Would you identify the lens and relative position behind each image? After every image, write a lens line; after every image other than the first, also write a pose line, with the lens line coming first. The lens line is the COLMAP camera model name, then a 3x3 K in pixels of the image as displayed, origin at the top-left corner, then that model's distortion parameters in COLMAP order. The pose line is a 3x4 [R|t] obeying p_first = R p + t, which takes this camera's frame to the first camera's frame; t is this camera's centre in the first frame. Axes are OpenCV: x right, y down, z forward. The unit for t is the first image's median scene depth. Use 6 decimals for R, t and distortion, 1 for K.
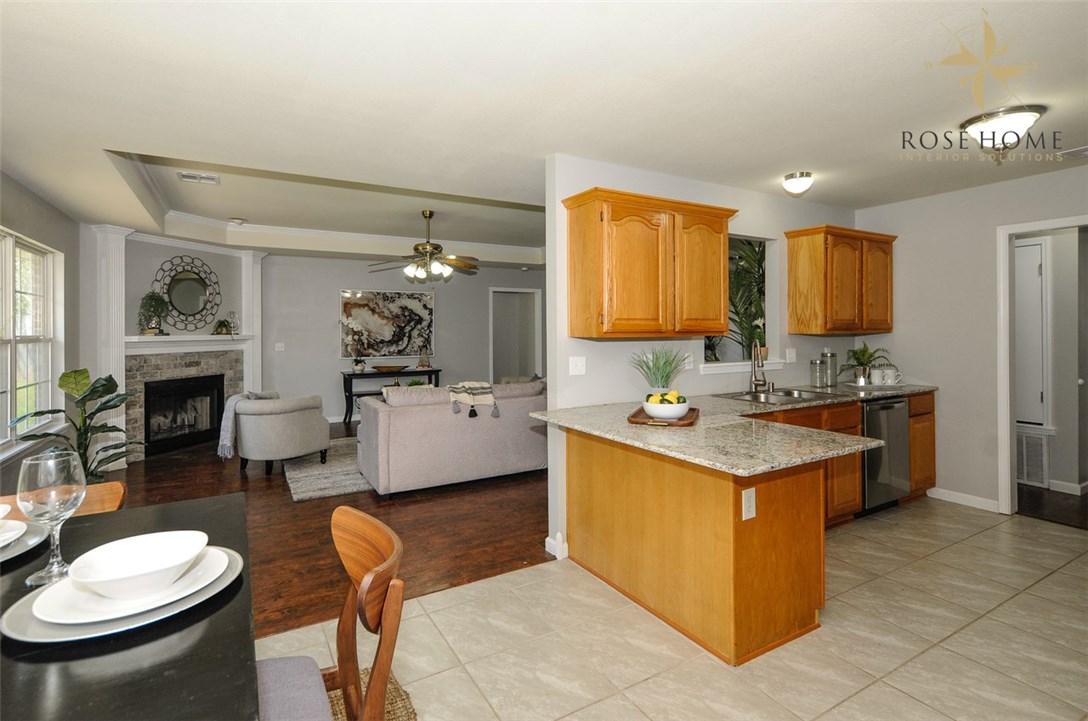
lens RADIAL K [[518.9, 0, 537.8], [0, 518.9, 326.1], [0, 0, 1]] dist [0.001299, 0.000331]
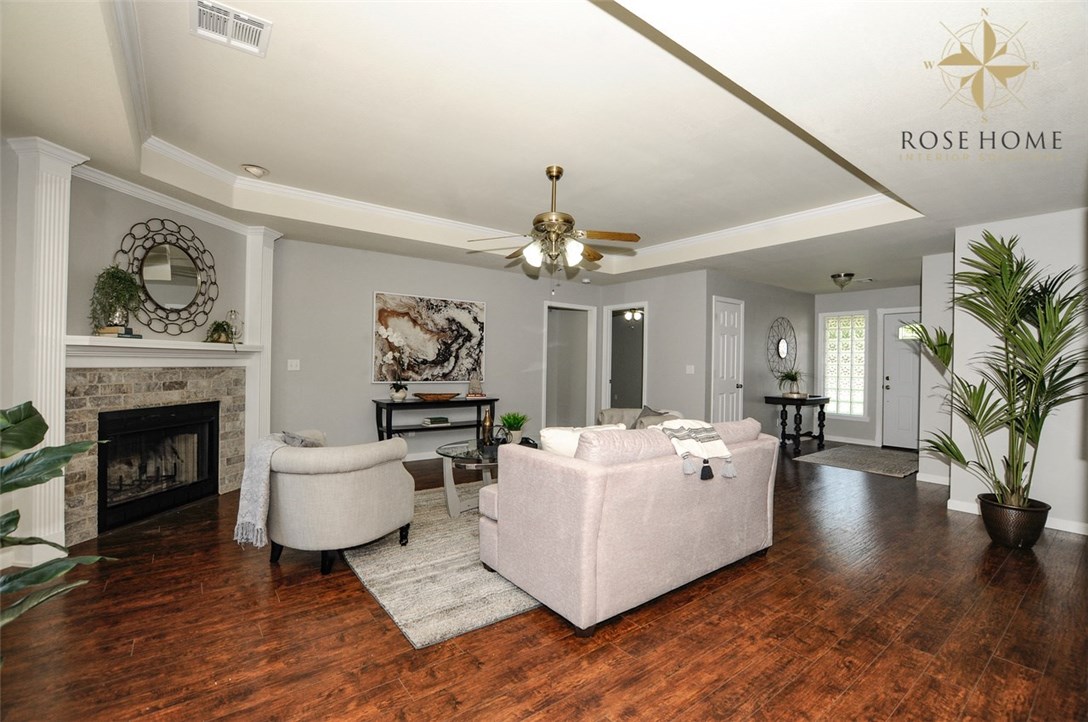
lens RADIAL K [[476.6, 0, 544.0], [0, 476.6, 361.0], [0, 0, 1]] dist [-0.026715, 0.000070]
pose [[0.991484, 0.021658, 0.128416, -0.402562], [-0.021899, 0.999760, 0.000462, 0.045847], [-0.128375, -0.003270, 0.991720, 0.507447]]
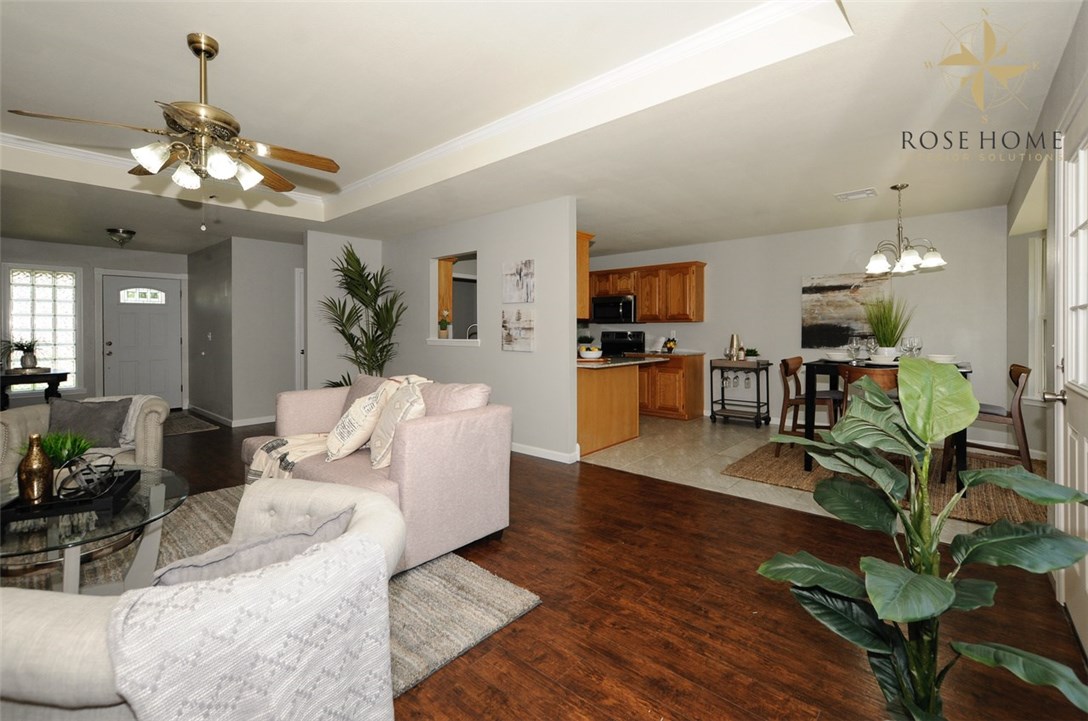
lens RADIAL K [[489.9, 0, 528.1], [0, 489.9, 335.4], [0, 0, 1]] dist [0.016563, 0.000031]
pose [[-0.303973, 0.000851, 0.952680, -0.921017], [0.002584, 0.999997, -0.000068, 0.054418], [-0.952677, 0.002441, -0.303974, 1.122094]]
